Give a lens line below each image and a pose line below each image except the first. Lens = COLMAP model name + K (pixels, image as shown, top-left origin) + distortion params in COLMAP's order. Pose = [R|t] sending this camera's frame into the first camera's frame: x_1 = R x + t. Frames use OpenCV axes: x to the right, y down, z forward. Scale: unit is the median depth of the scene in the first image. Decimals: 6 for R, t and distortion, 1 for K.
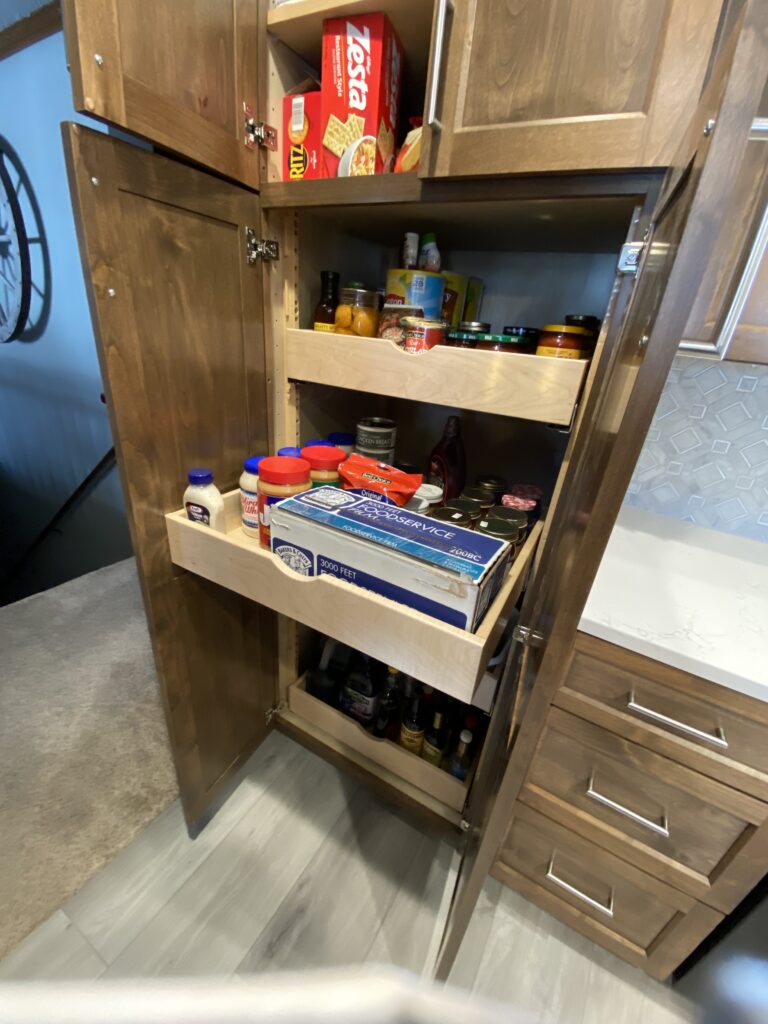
lens RADIAL K [[413.8, 0, 388.9], [0, 413.8, 512.9], [0, 0, 1]] dist [0.012876, -0.019197]
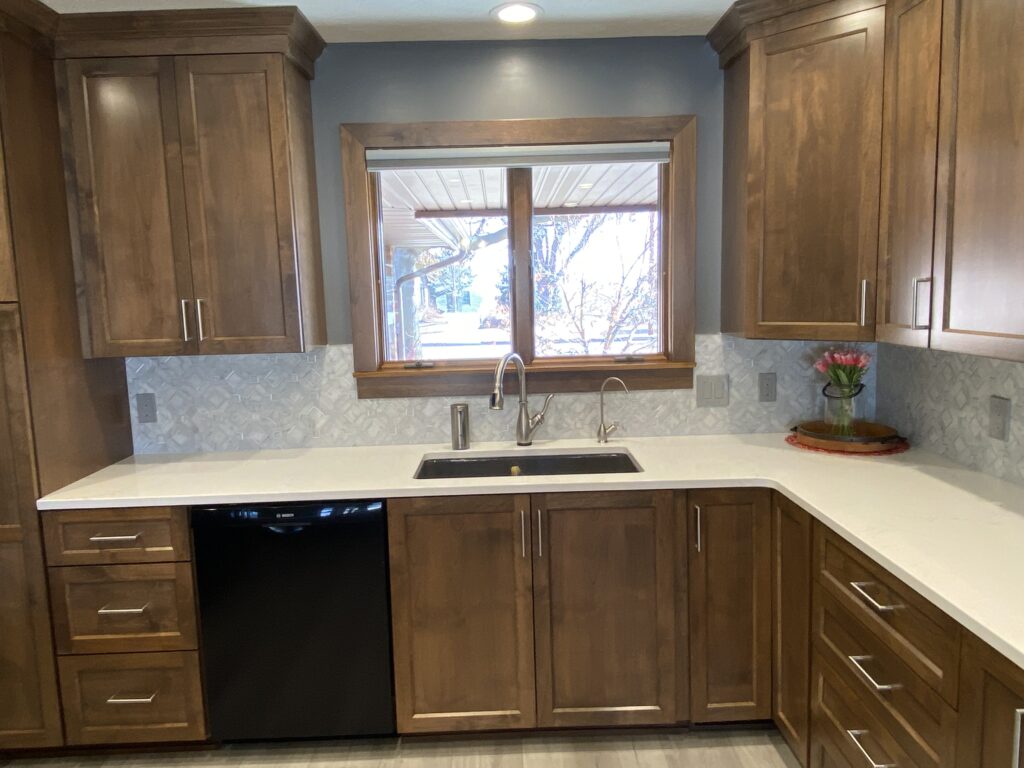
lens RADIAL K [[718.5, 0, 513.3], [0, 718.5, 376.8], [0, 0, 1]] dist [0.070995, -0.092893]
pose [[0.850011, -0.176678, 0.496252, 0.453404], [0.314420, 0.926019, -0.208874, 0.689821], [-0.422635, 0.333576, 0.842678, -1.802290]]
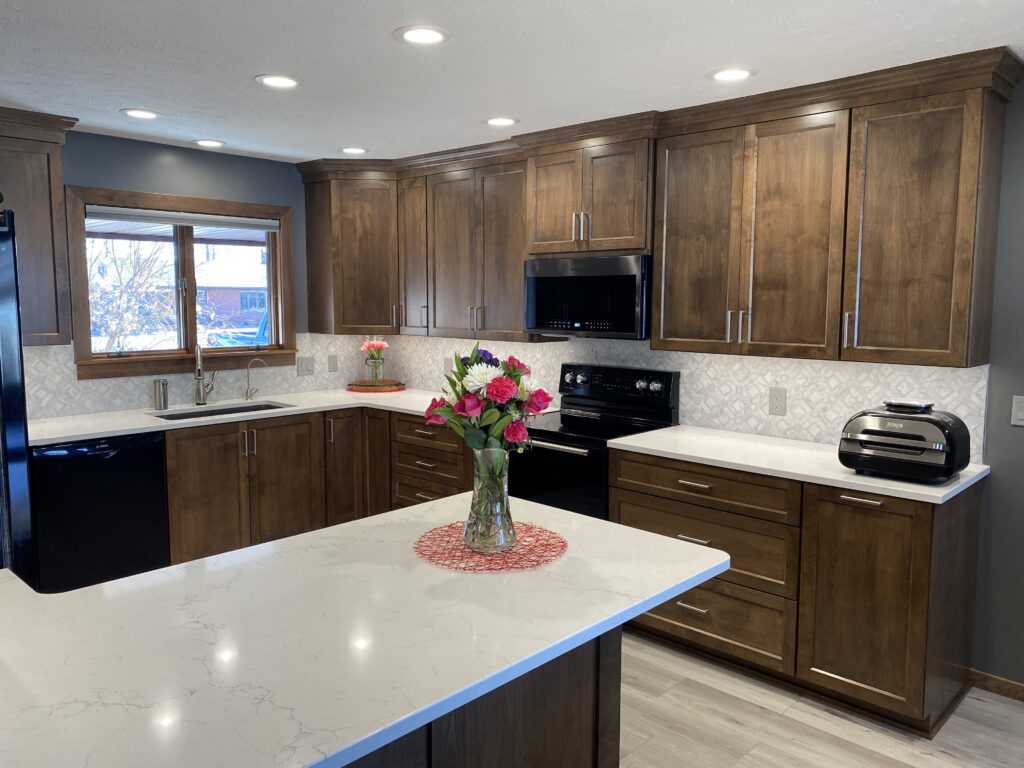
lens RADIAL K [[774.7, 0, 512.0], [0, 774.7, 384.0], [0, 0, 1]] dist [0.000969, 0.001671]
pose [[0.231337, -0.200105, 0.952072, -1.998769], [0.423596, 0.901703, 0.086592, 0.642138], [-0.875814, 0.383262, 0.293361, -2.388388]]
